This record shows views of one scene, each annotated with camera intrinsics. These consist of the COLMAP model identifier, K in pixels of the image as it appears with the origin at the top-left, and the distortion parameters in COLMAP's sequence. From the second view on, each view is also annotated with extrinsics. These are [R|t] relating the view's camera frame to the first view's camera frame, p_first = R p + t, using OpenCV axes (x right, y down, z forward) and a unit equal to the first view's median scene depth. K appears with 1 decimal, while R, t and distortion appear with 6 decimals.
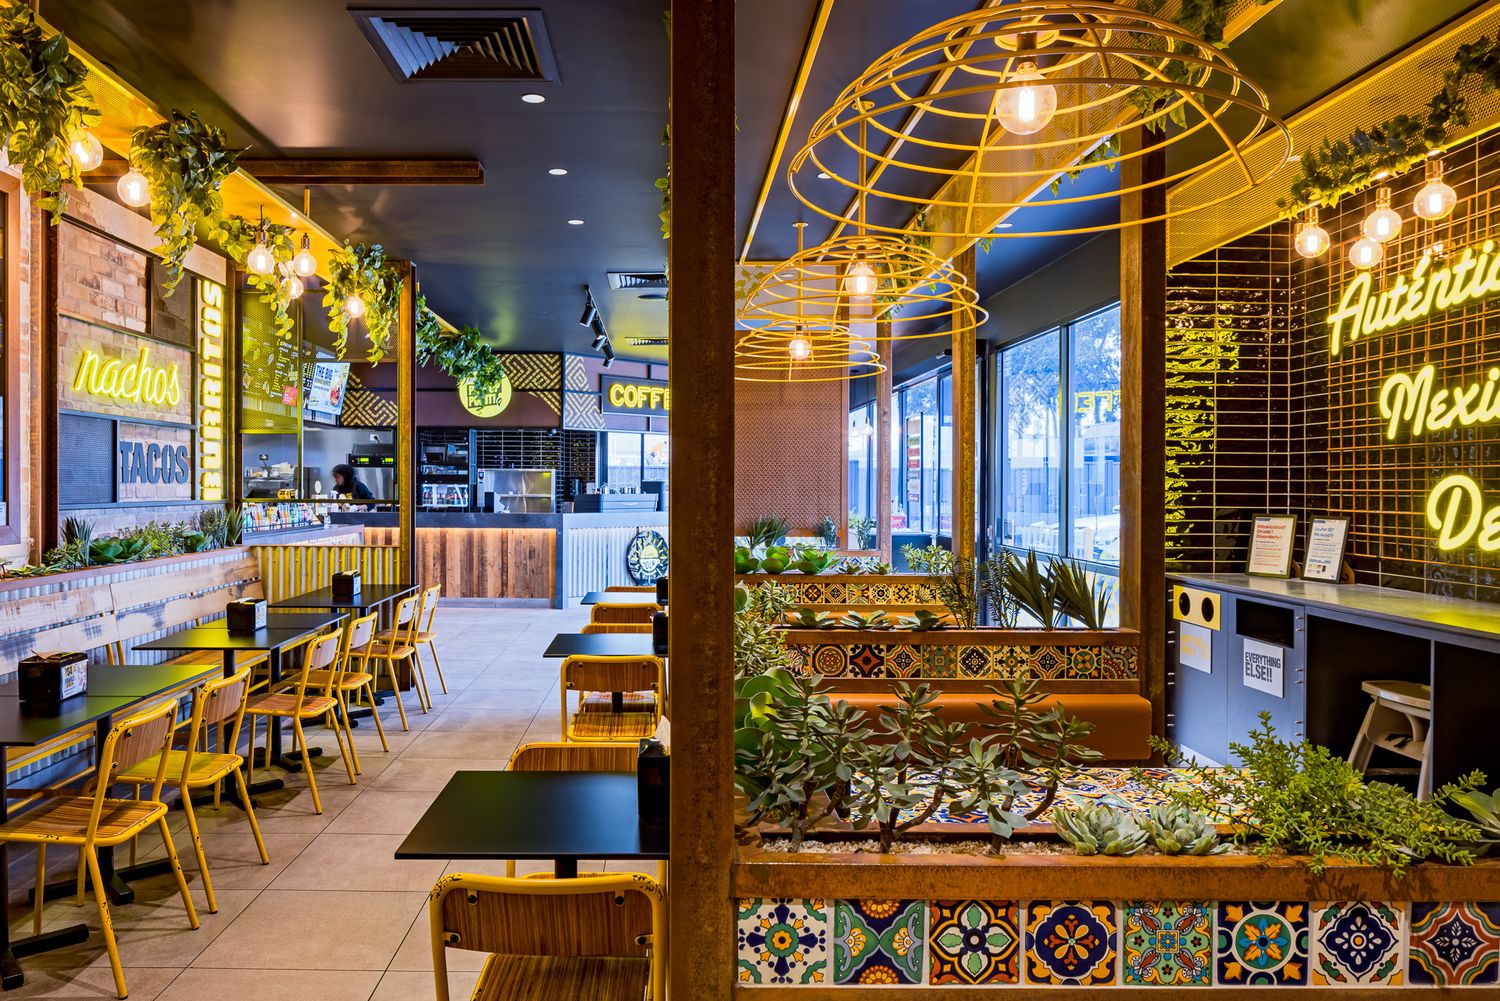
lens RADIAL K [[1014.4, 0, 667.1], [0, 1014.4, 494.0], [0, 0, 1]] dist [-0.014590, 0.006870]
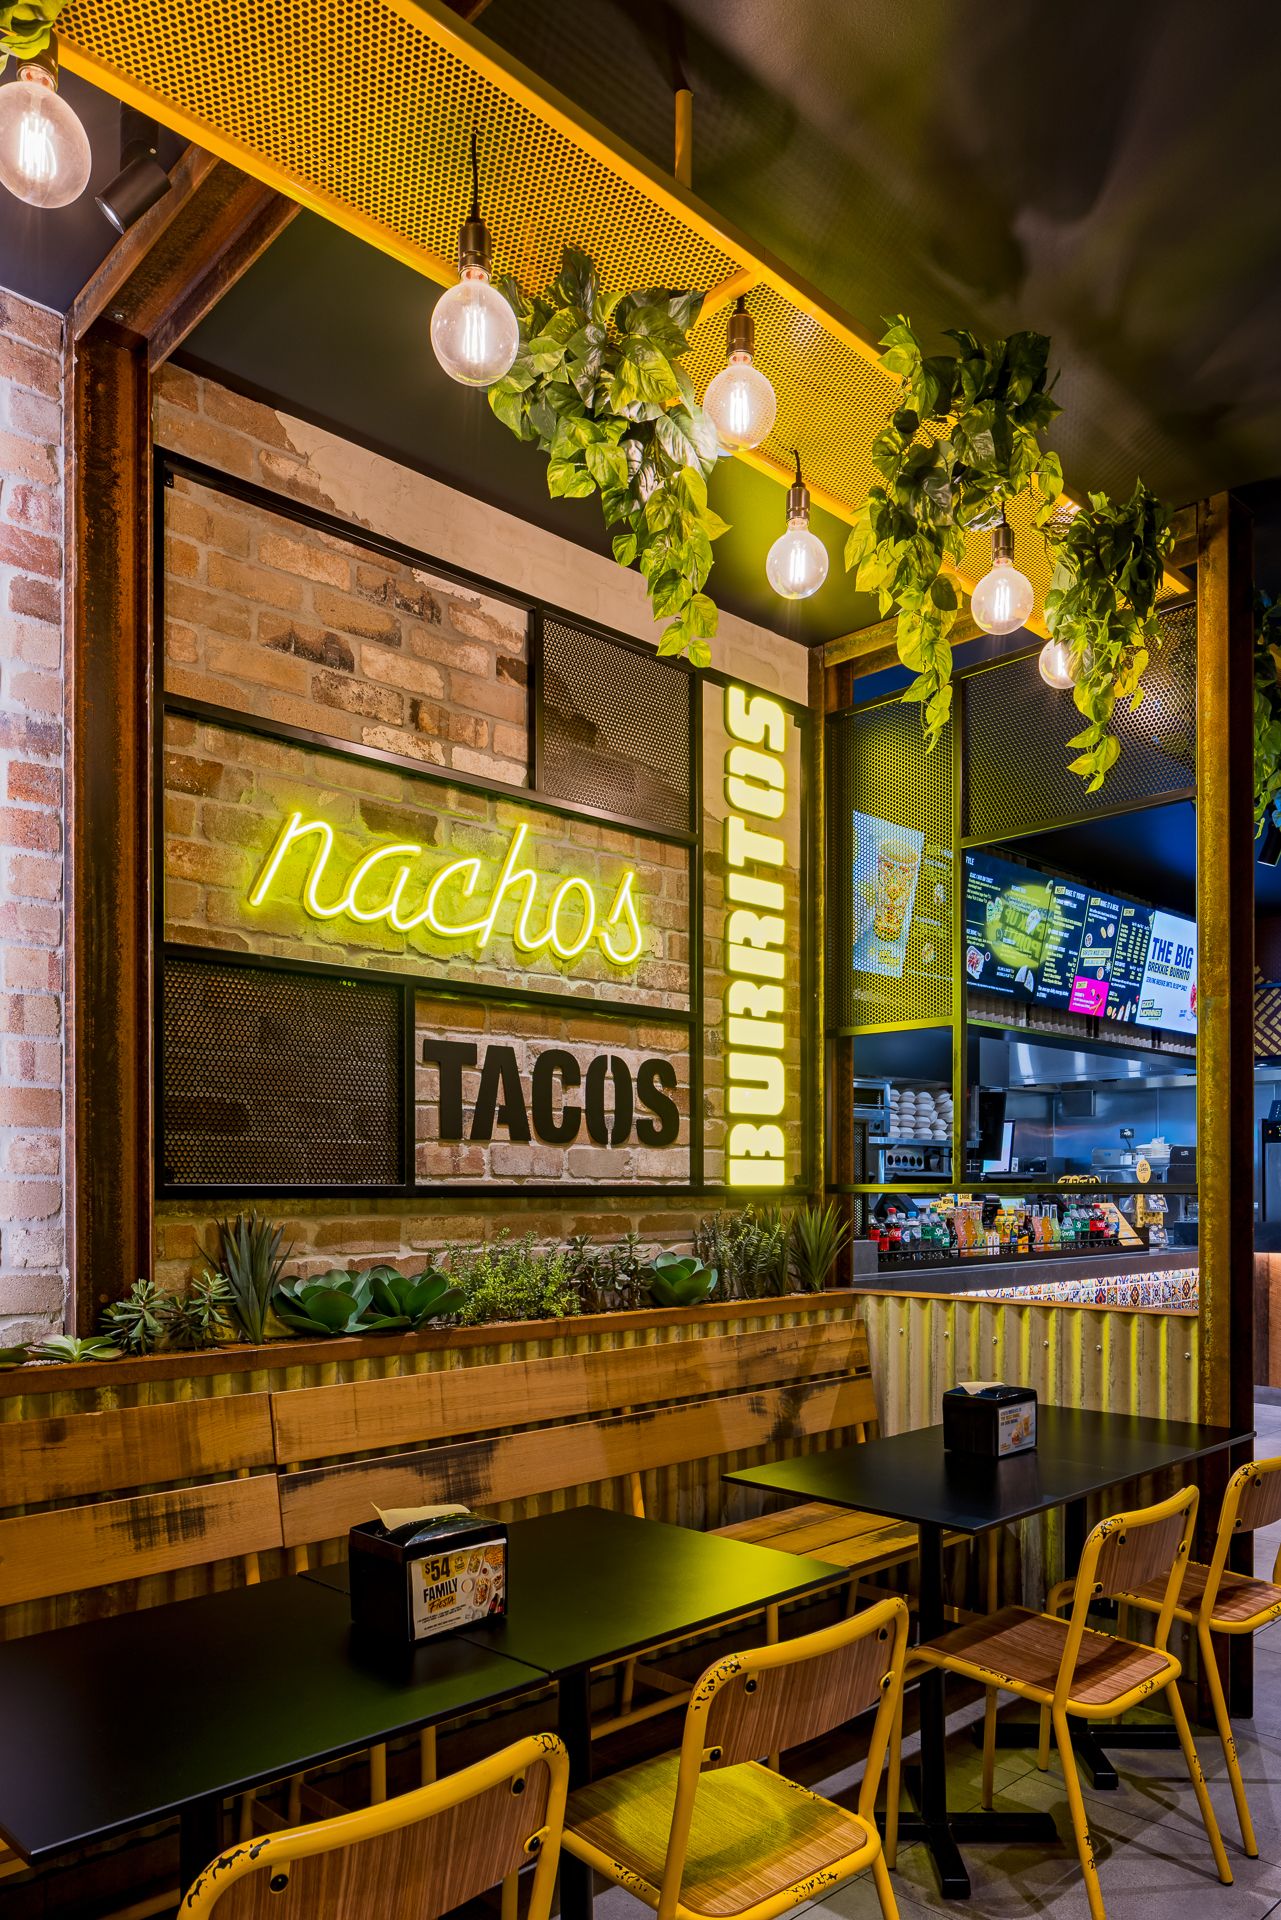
lens RADIAL K [[1298.4, 0, 674.4], [0, 1298.4, 1197.5], [0, 0, 1]] dist [-0.014590, 0.006870]
pose [[0.702739, -0.002645, -0.711443, -0.086441], [0.000603, 0.999995, -0.003122, 0.014883], [0.711448, 0.001765, 0.702737, 0.682533]]
